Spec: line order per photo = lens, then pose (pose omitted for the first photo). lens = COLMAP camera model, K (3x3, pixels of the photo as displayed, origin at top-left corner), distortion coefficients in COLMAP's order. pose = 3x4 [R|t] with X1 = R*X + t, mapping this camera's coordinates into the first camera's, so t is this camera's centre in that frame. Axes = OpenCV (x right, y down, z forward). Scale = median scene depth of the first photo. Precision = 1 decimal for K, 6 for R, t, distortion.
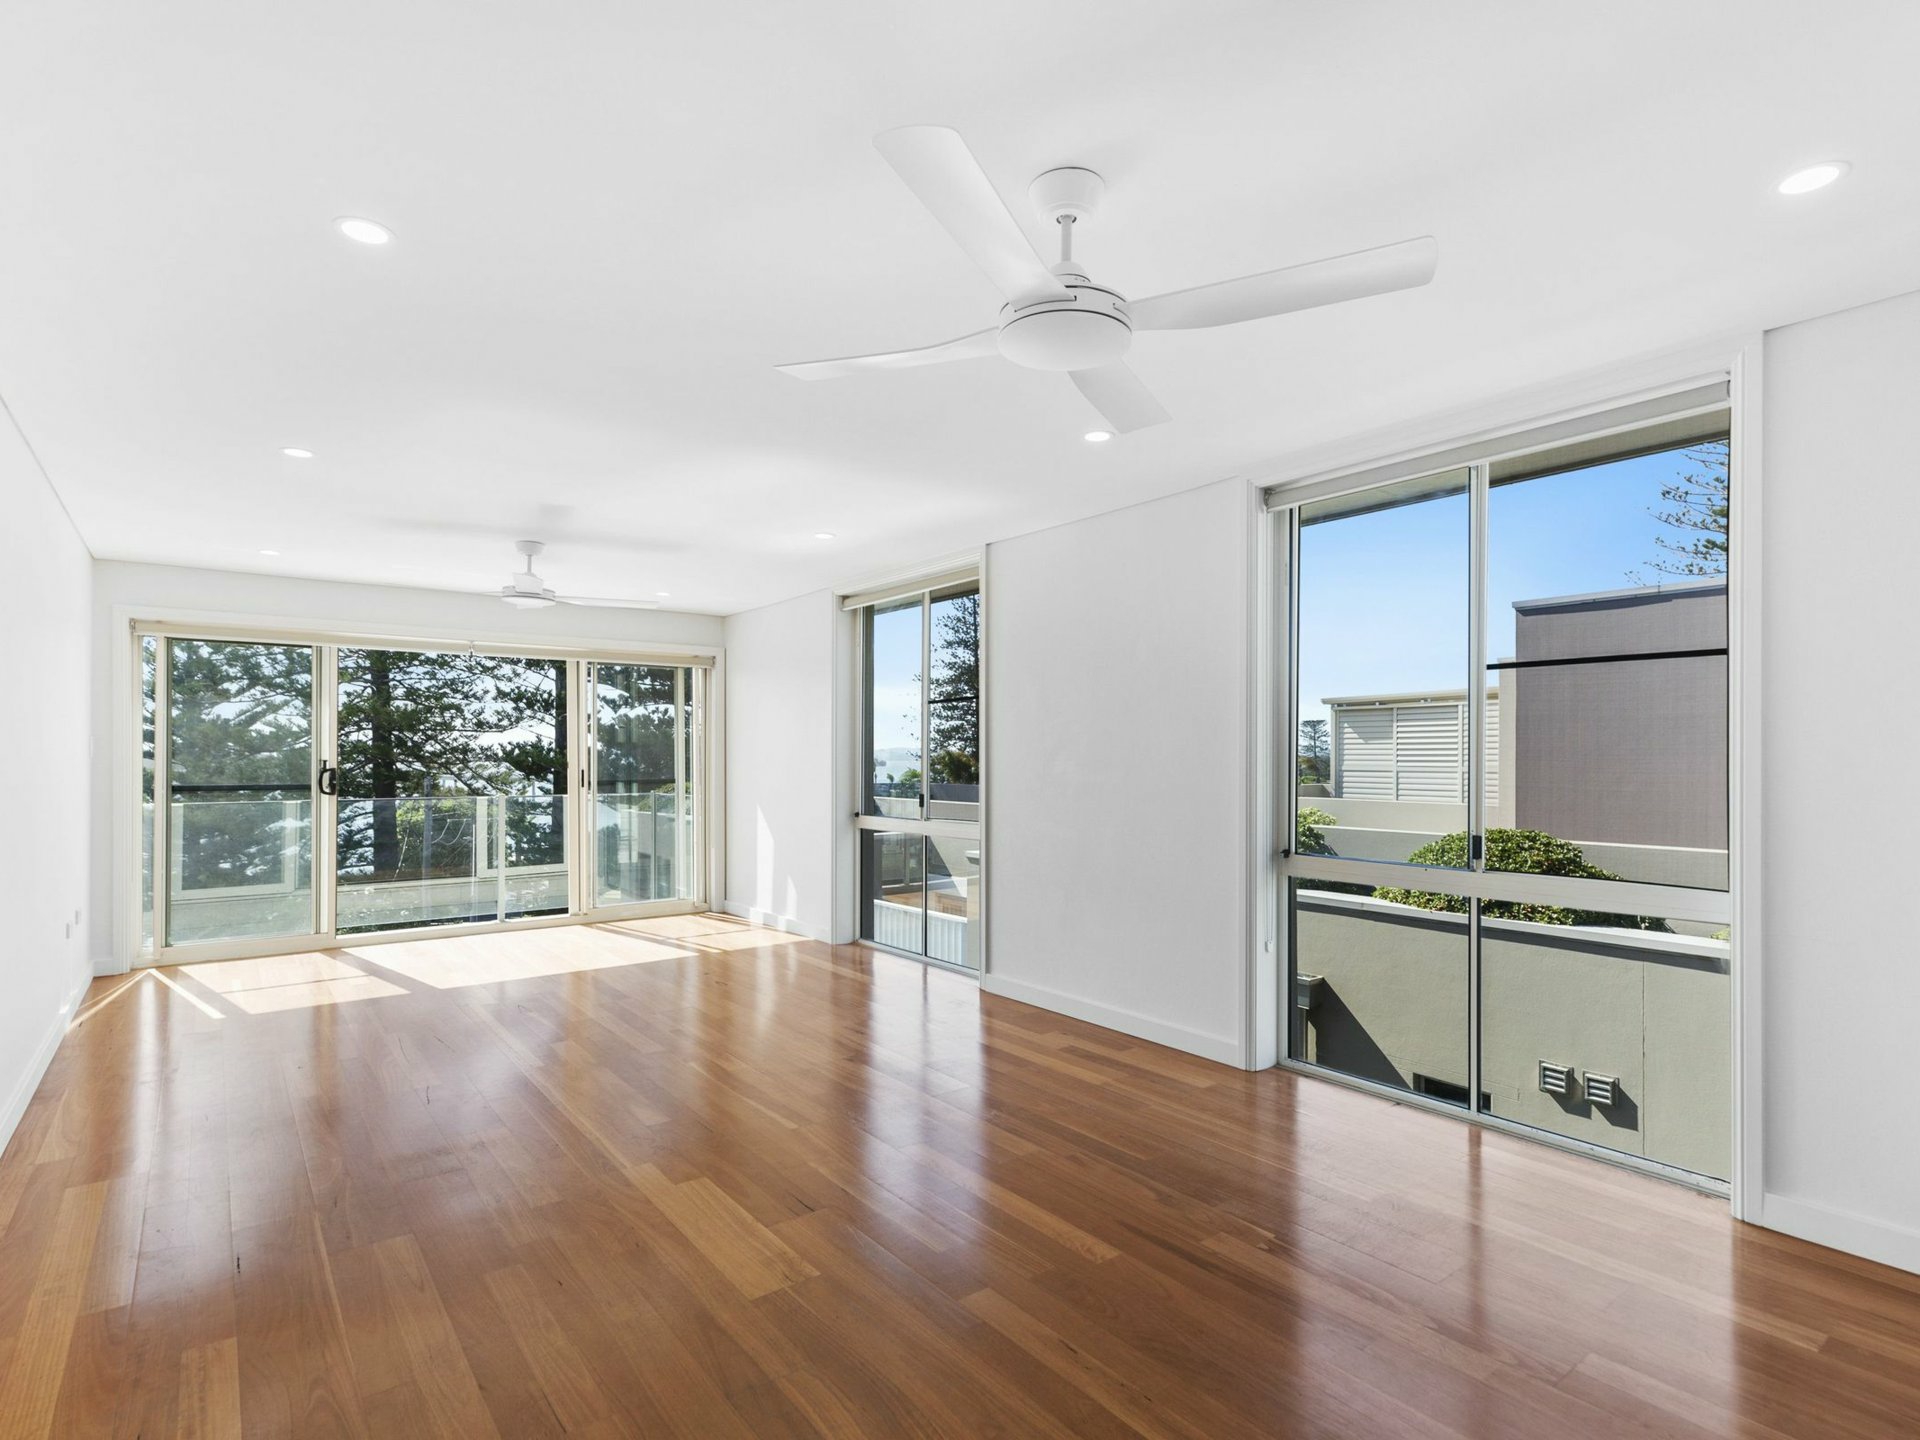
lens RADIAL K [[980.9, 0, 968.3], [0, 980.9, 754.5], [0, 0, 1]] dist [0.016253, 0.001041]
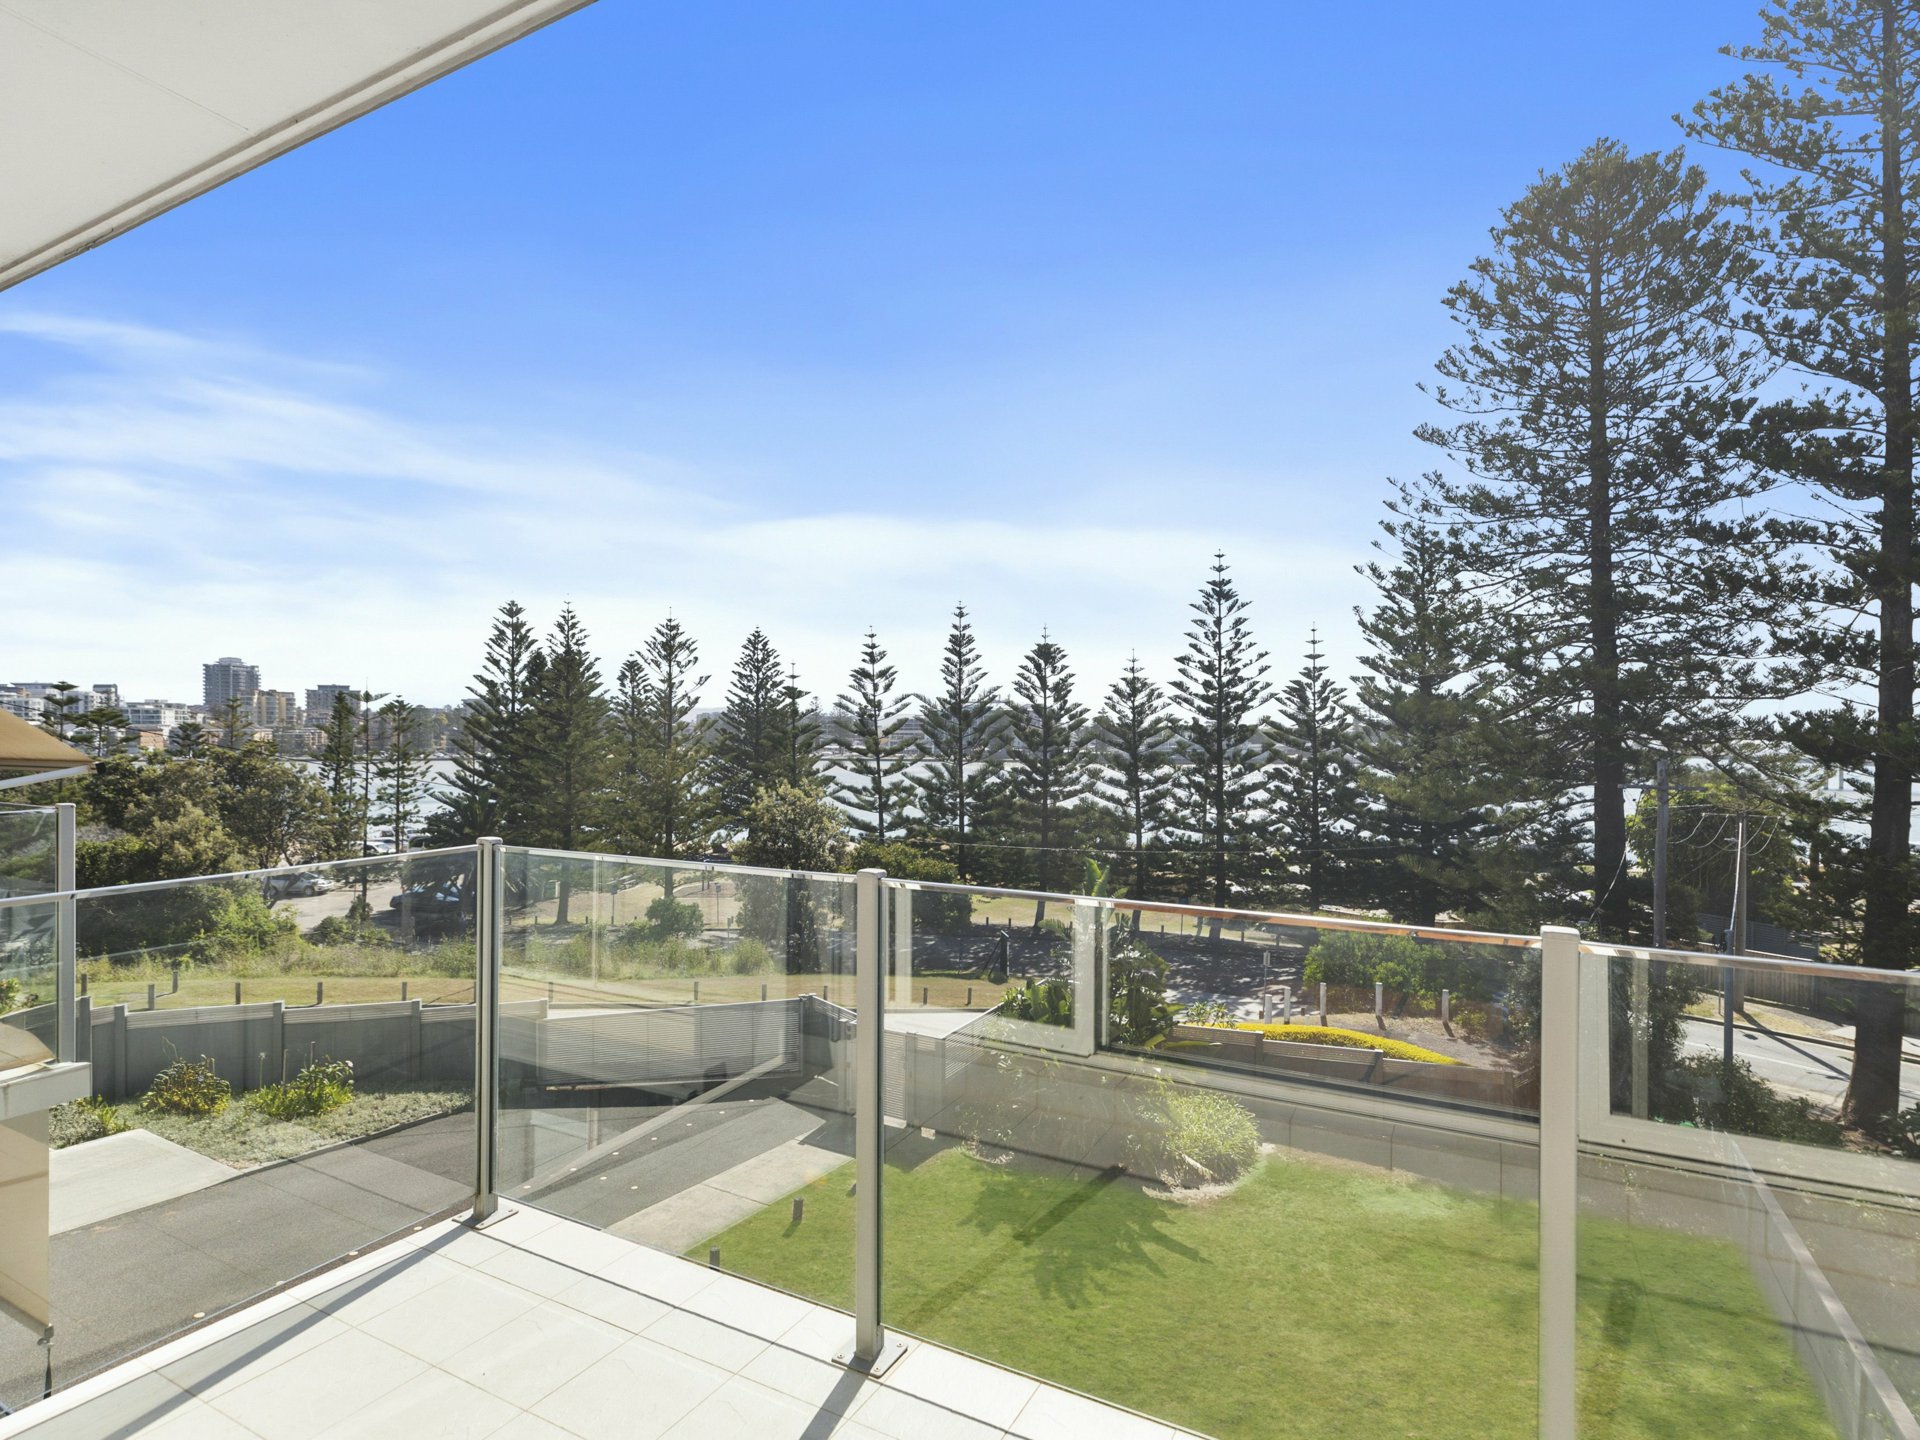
lens RADIAL K [[980.9, 0, 961.1], [0, 980.9, 733.9], [0, 0, 1]] dist [0.016253, 0.001041]
pose [[0.416500, 0.006339, -0.909113, -0.075041], [-0.002644, 0.999980, 0.005761, 0.000333], [0.909132, 0.000005, 0.416509, 0.175269]]
